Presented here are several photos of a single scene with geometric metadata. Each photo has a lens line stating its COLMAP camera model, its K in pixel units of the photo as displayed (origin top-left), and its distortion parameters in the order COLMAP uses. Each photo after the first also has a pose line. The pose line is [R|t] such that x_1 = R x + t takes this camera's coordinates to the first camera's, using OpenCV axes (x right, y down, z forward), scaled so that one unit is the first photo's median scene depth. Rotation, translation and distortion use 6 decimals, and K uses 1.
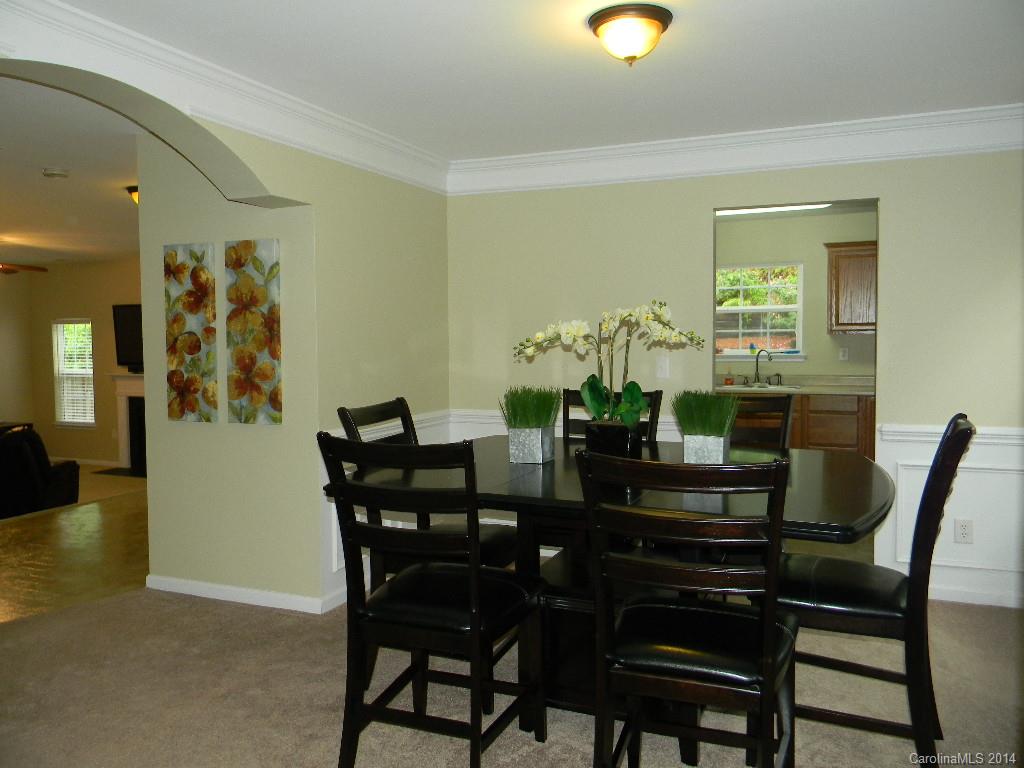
lens RADIAL K [[815.4, 0, 508.3], [0, 815.4, 382.3], [0, 0, 1]] dist [0.001670, -0.009693]
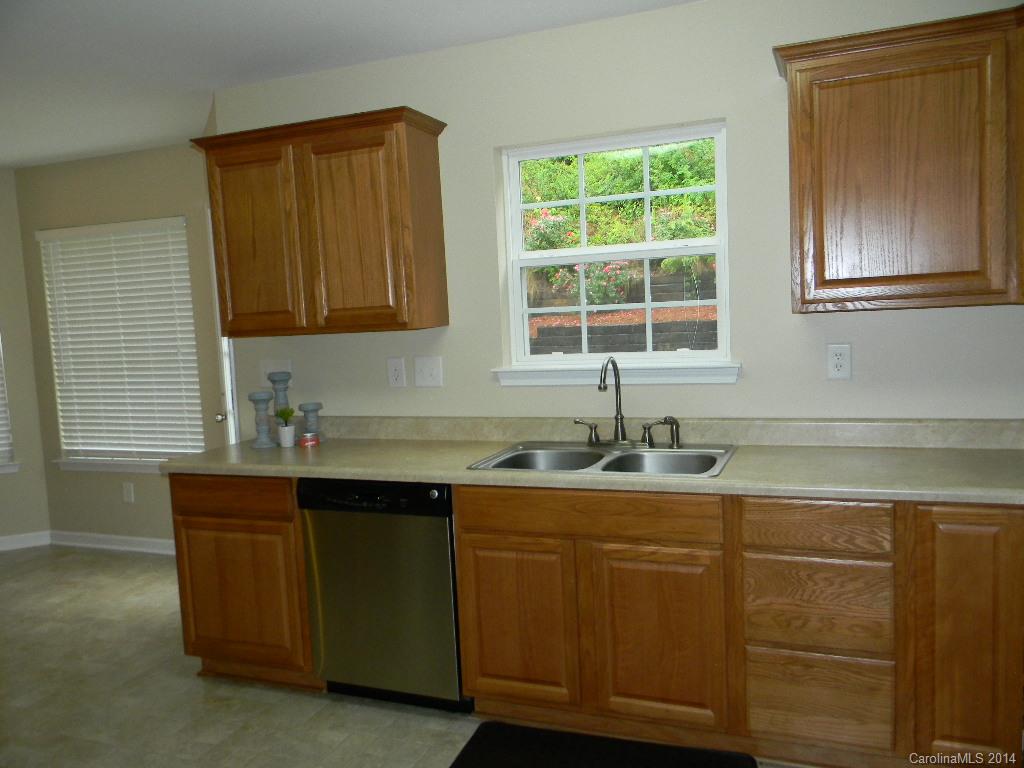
lens RADIAL K [[815.4, 0, 510.6], [0, 815.4, 383.9], [0, 0, 1]] dist [0.001670, -0.009693]
pose [[0.998329, -0.047800, 0.032463, 0.251705], [0.046478, 0.998104, 0.040343, -0.047112], [-0.034330, -0.038767, 0.998658, 0.639150]]
